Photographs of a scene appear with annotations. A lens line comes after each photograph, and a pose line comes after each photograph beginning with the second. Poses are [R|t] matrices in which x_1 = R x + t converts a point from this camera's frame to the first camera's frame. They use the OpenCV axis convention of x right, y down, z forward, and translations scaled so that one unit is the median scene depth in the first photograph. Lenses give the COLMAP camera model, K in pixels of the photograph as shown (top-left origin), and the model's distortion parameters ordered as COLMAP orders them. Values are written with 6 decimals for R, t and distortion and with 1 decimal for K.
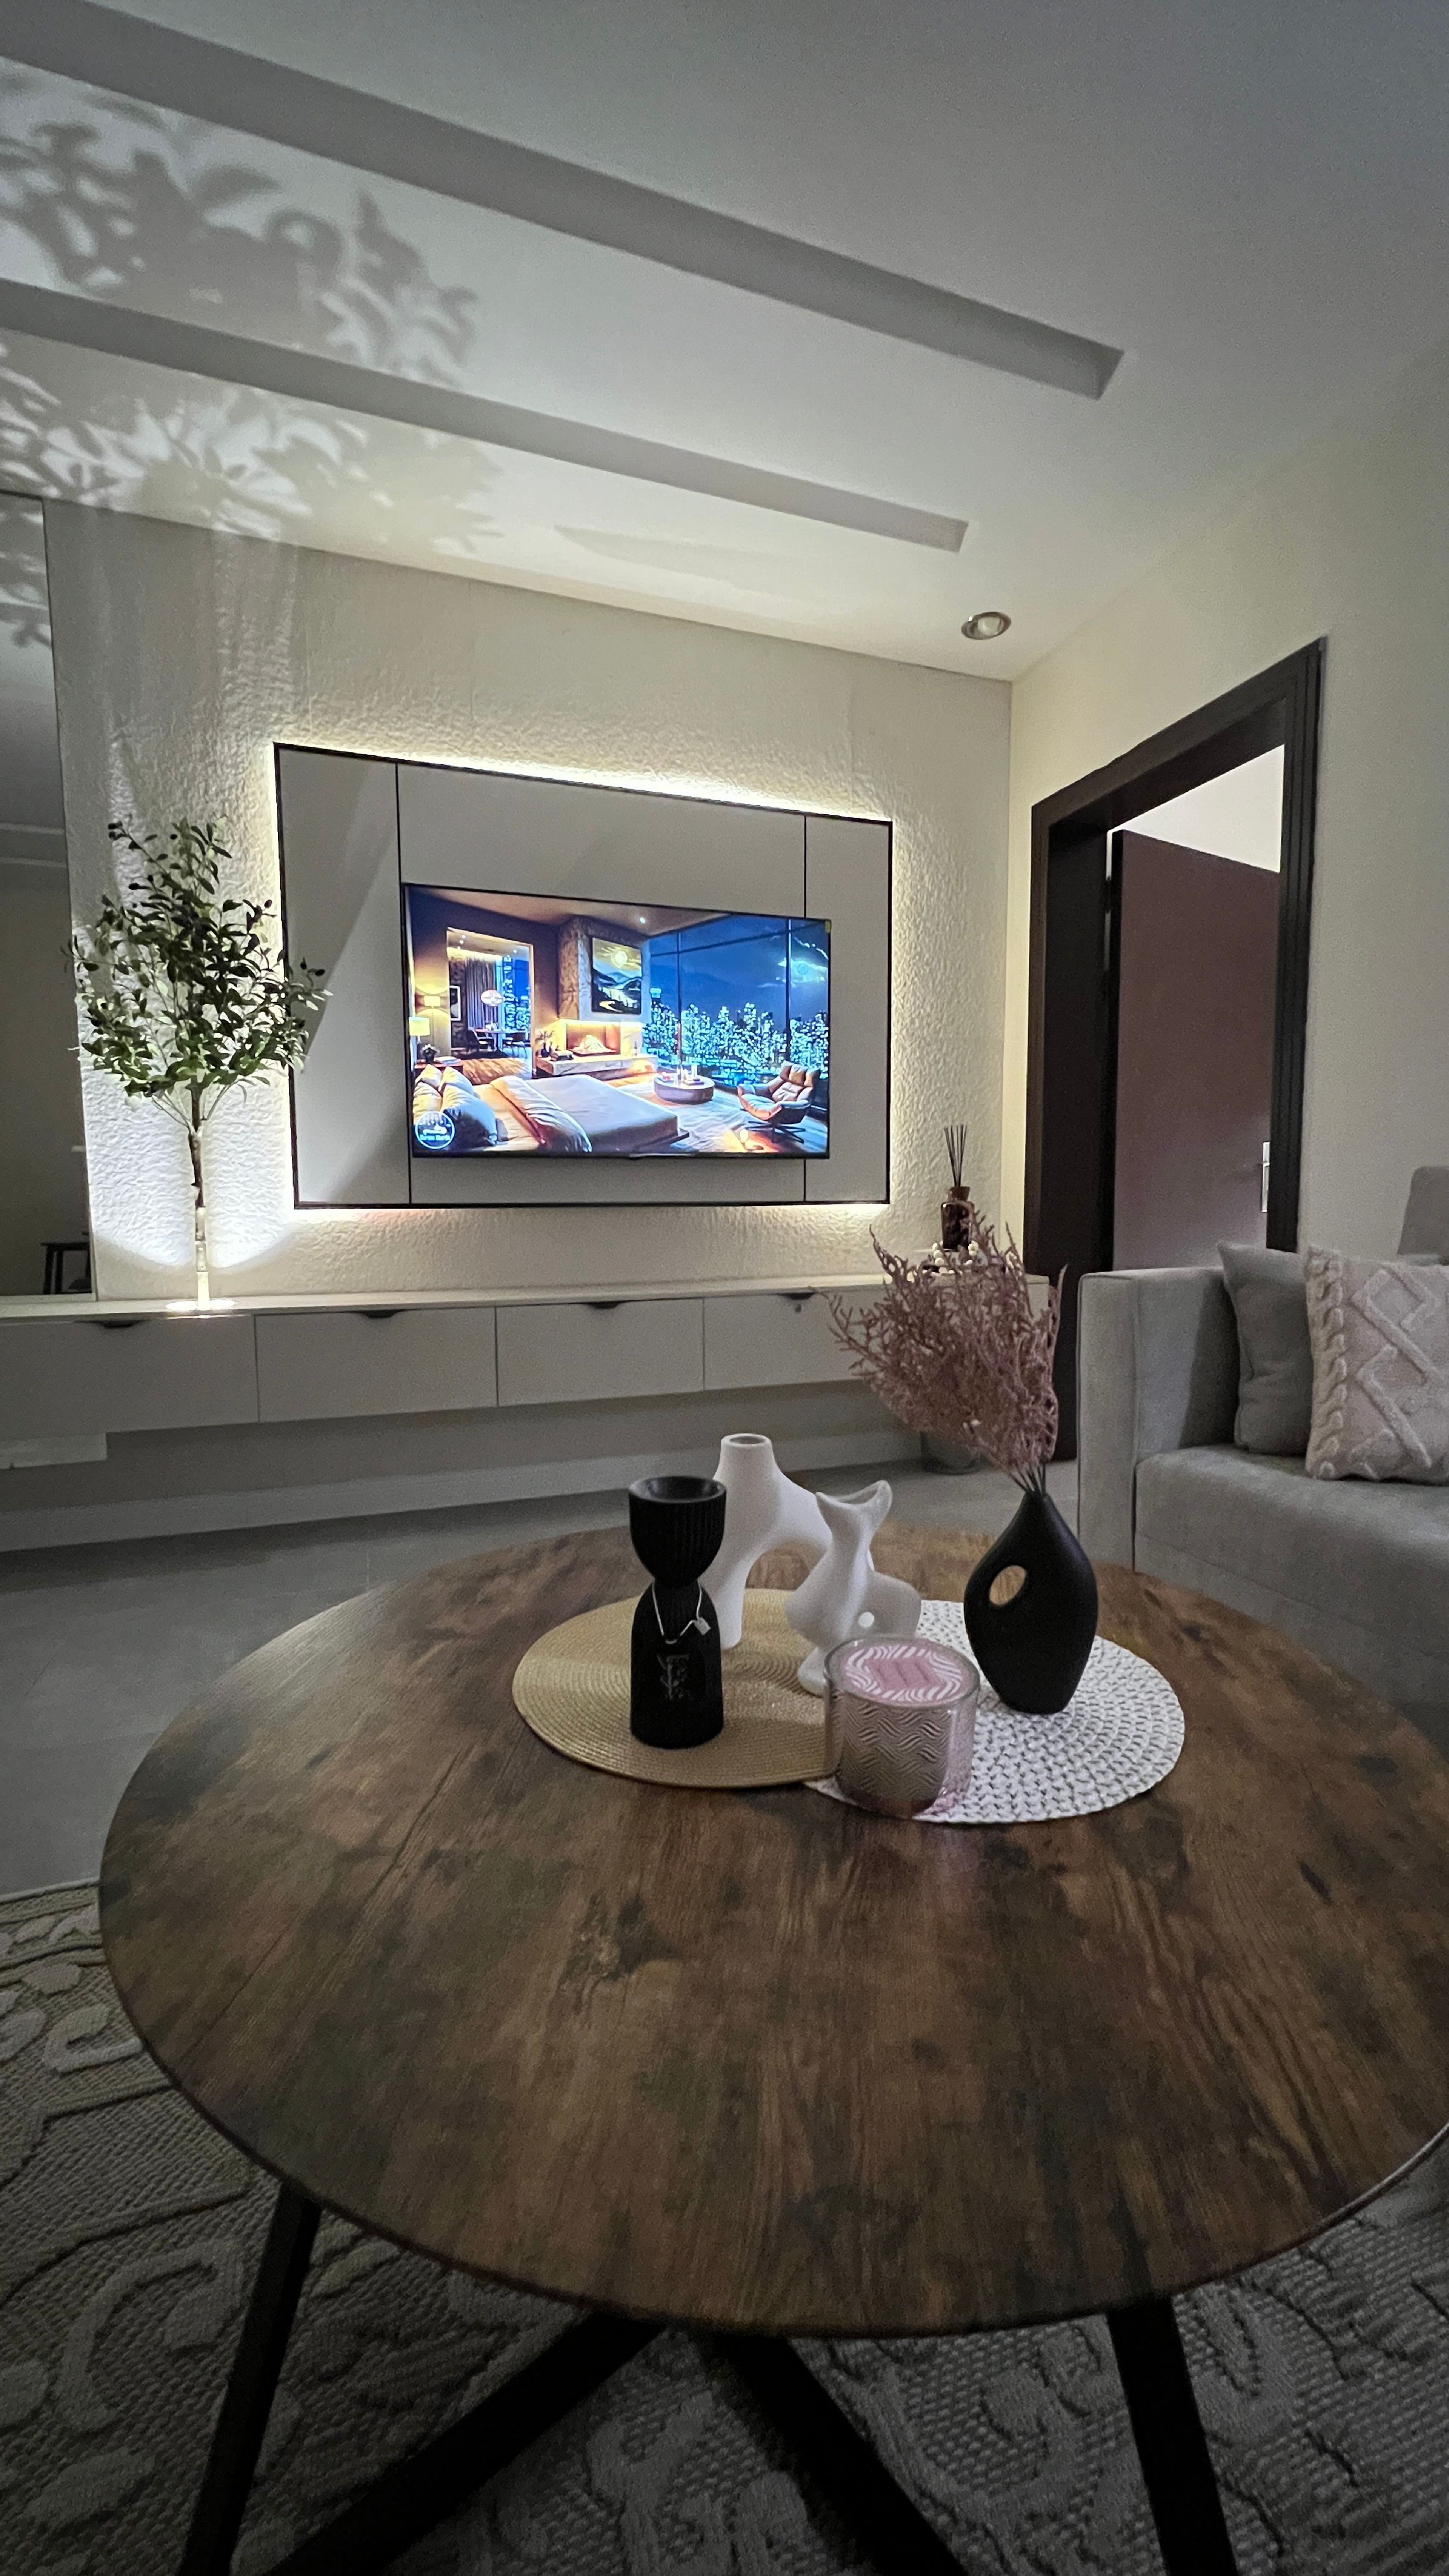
lens RADIAL K [[1003.2, 0, 724.5], [0, 1003.2, 1288.0], [0, 0, 1]] dist [-0.010331, -0.000119]
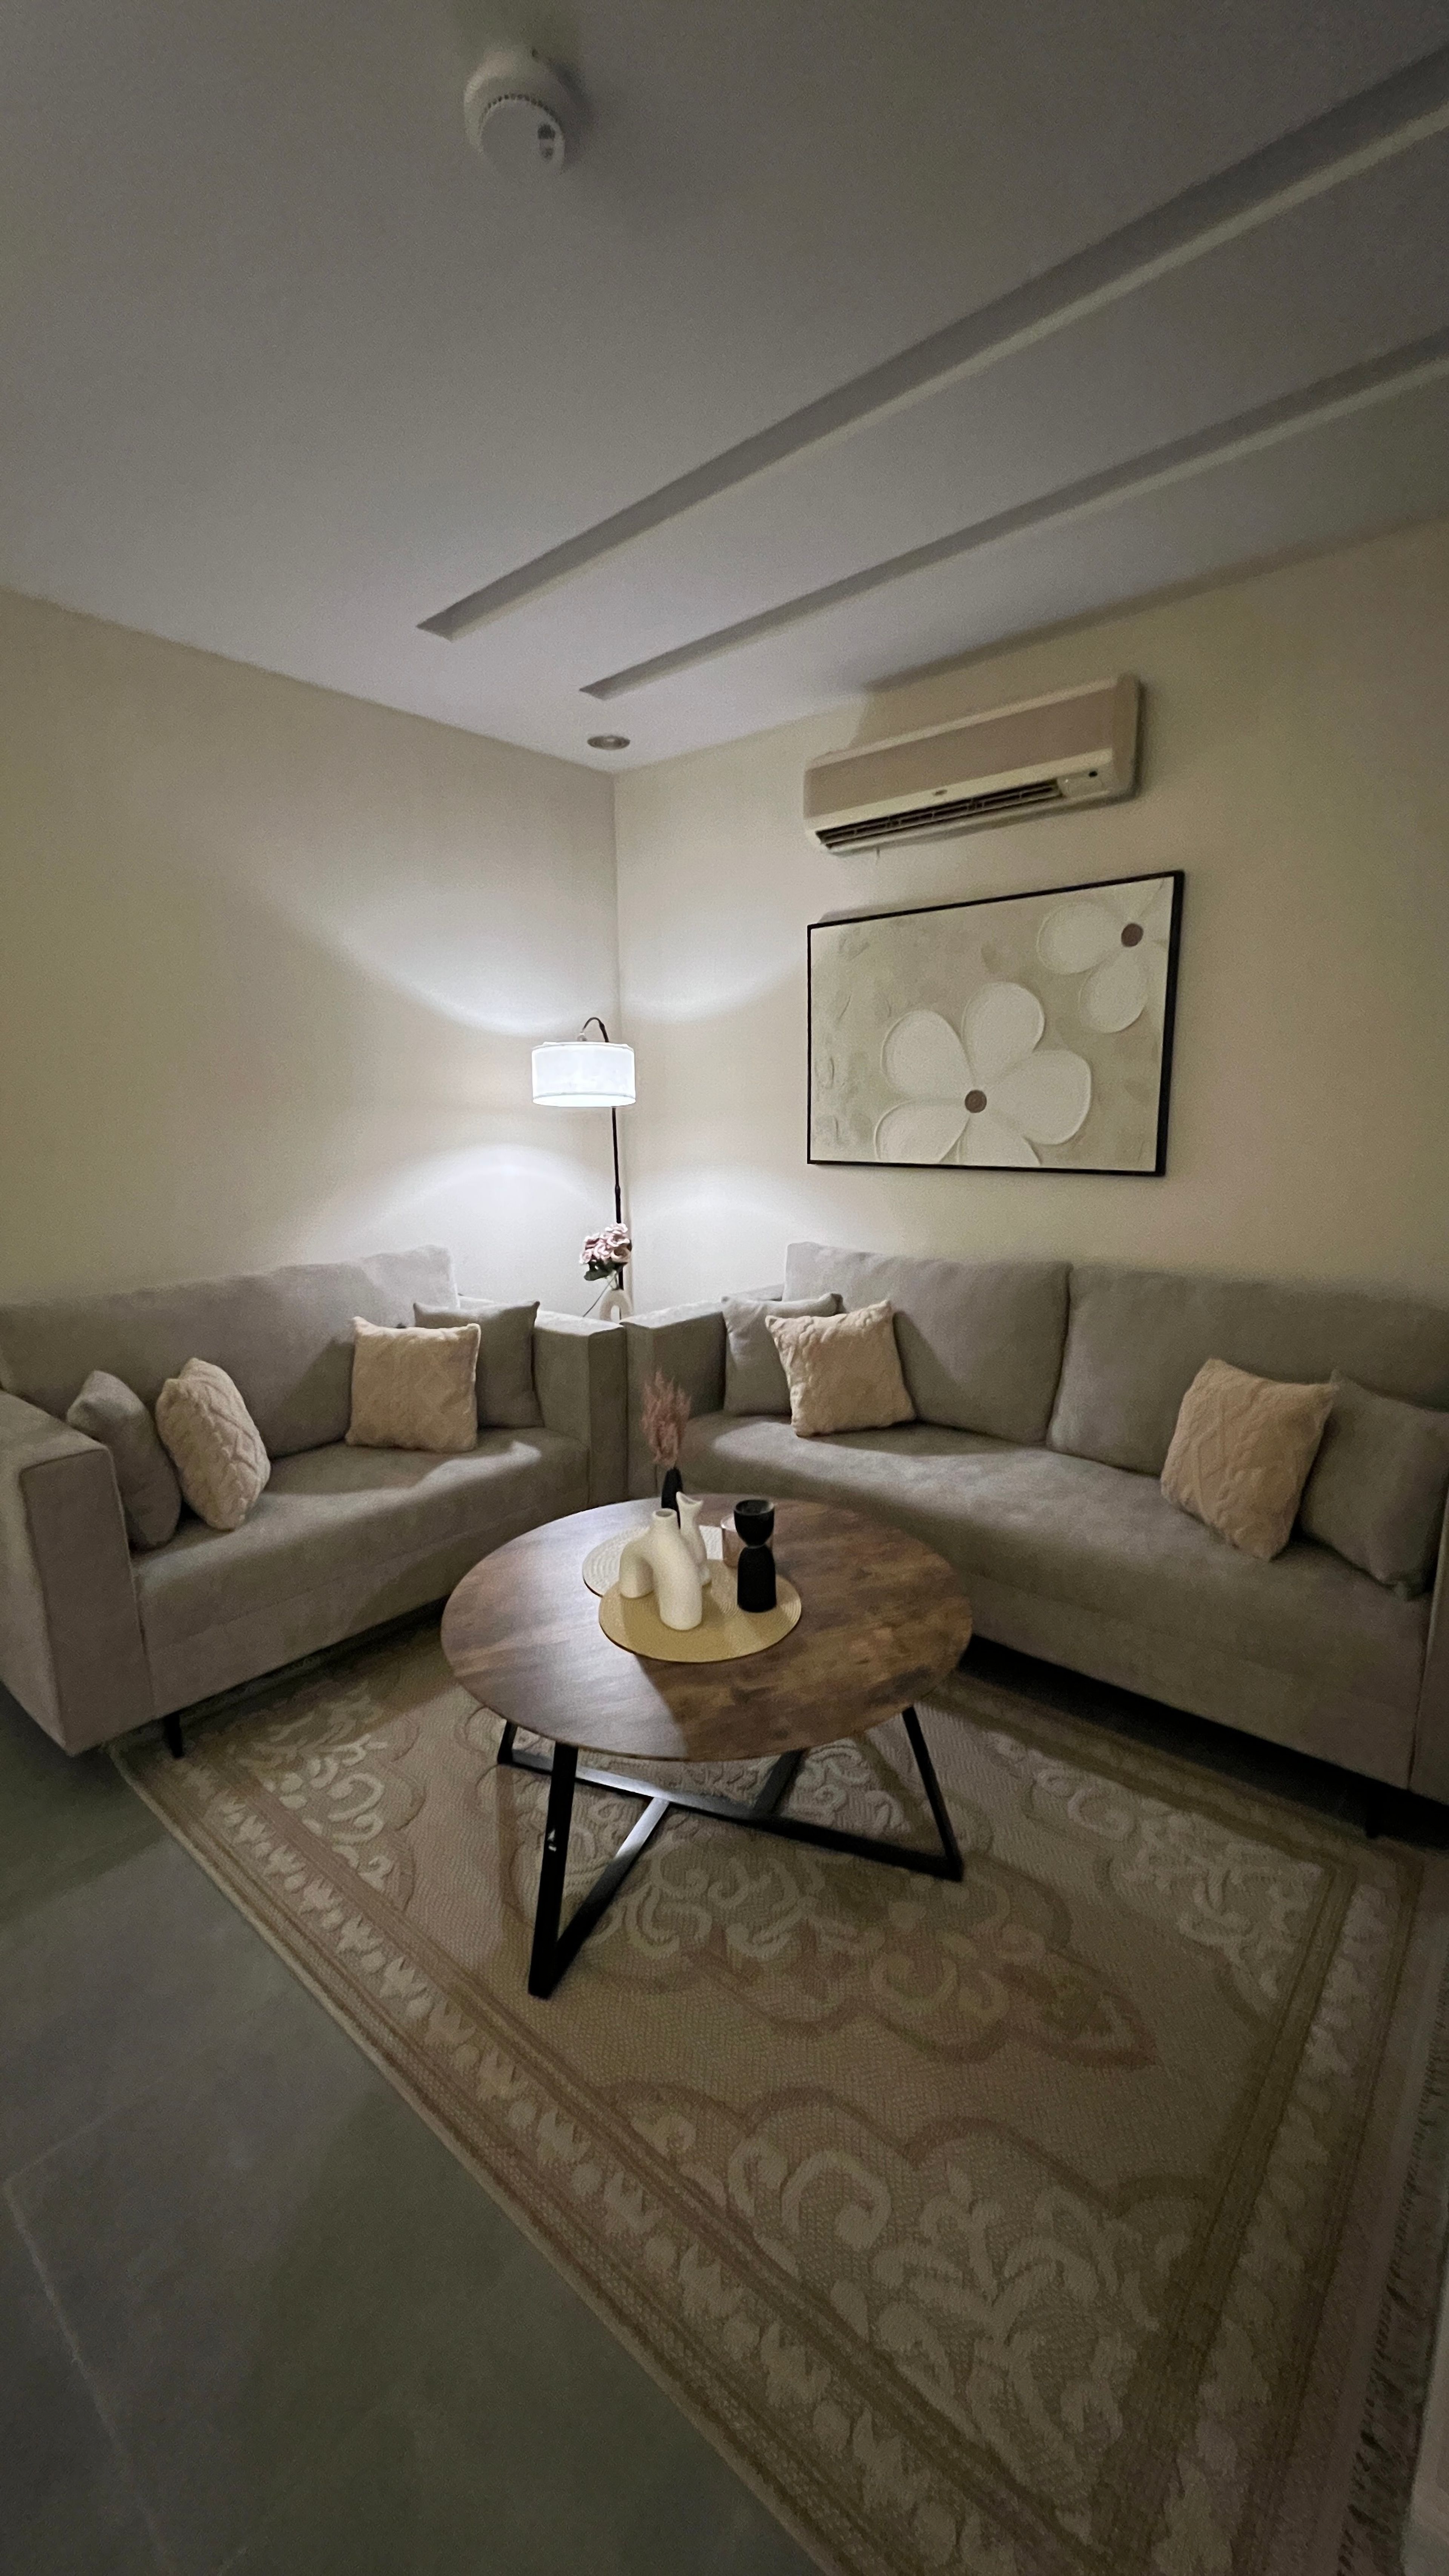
lens RADIAL K [[1029.1, 0, 724.5], [0, 1029.1, 1288.0], [0, 0, 1]] dist [0.010283, -0.000081]
pose [[-0.489603, -0.142234, 0.860266, -0.832691], [0.105803, 0.969625, 0.220531, -0.347674], [-0.865503, 0.198992, -0.459682, 0.849756]]
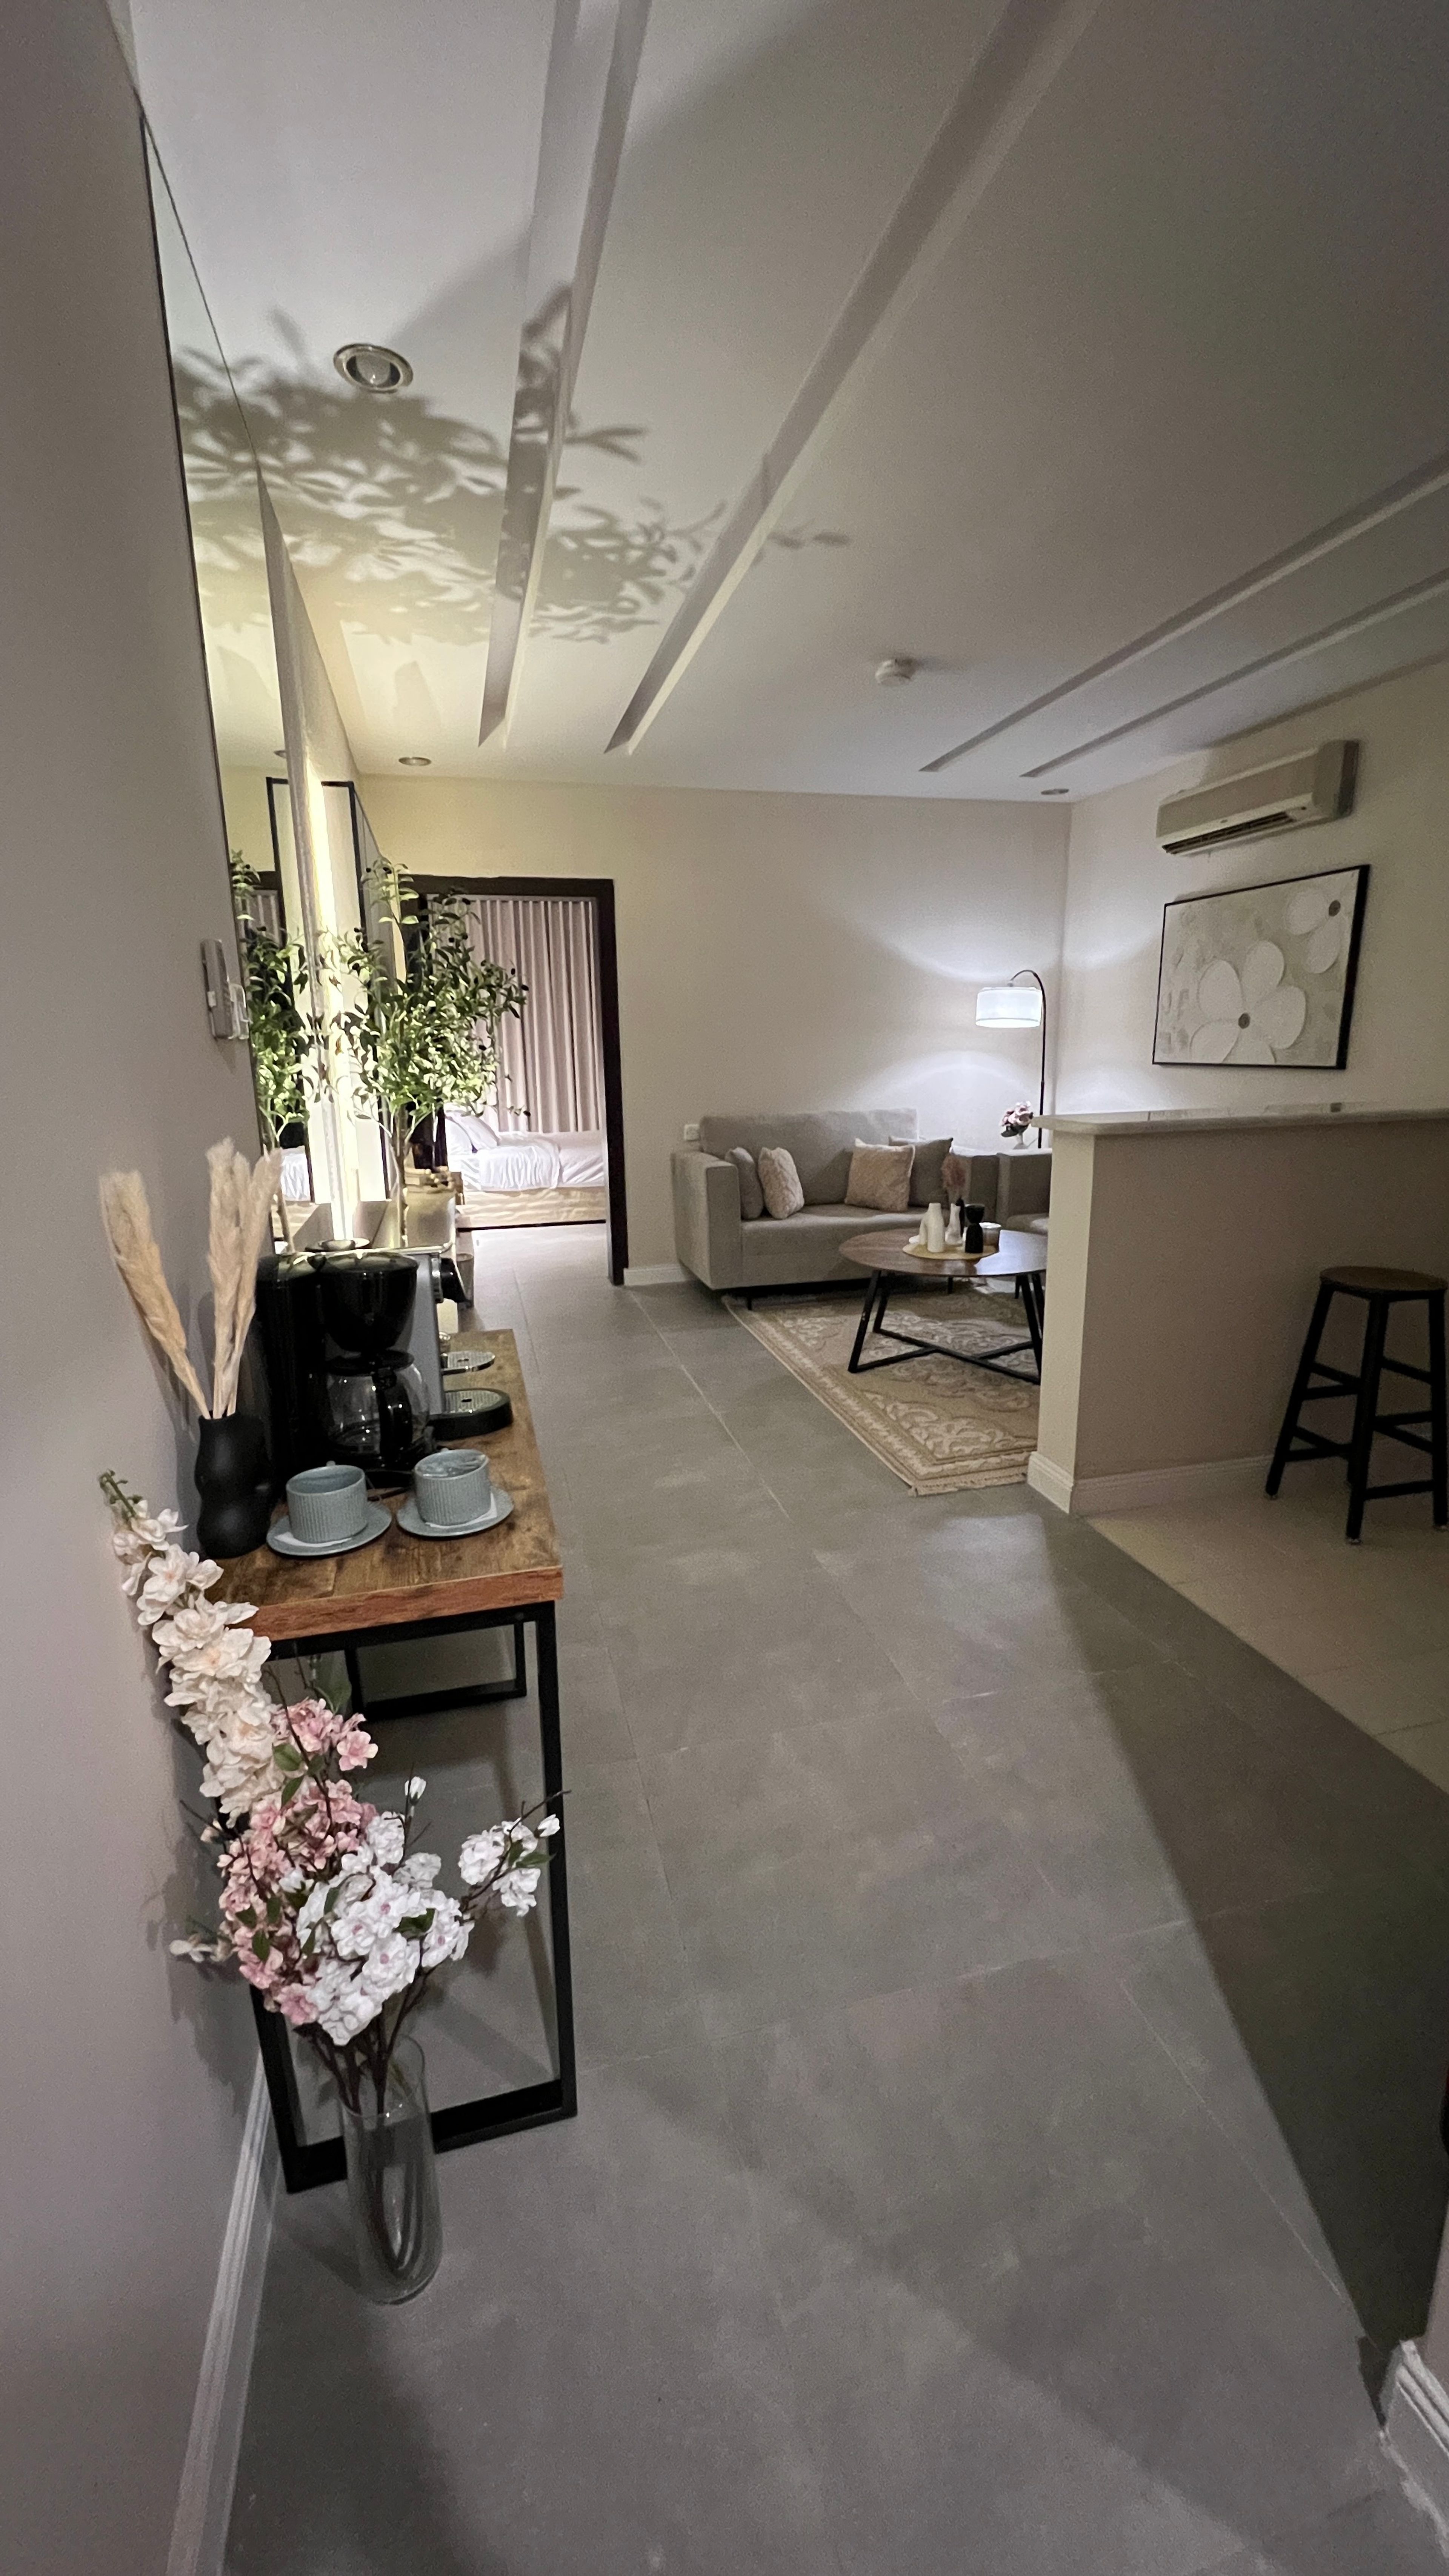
lens RADIAL K [[1029.1, 0, 724.5], [0, 1029.1, 1288.0], [0, 0, 1]] dist [0.010283, -0.000081]
pose [[0.087860, -0.225511, 0.970271, -2.276968], [0.112098, 0.970089, 0.215318, -0.281173], [-0.989805, 0.089848, 0.110511, 0.708447]]
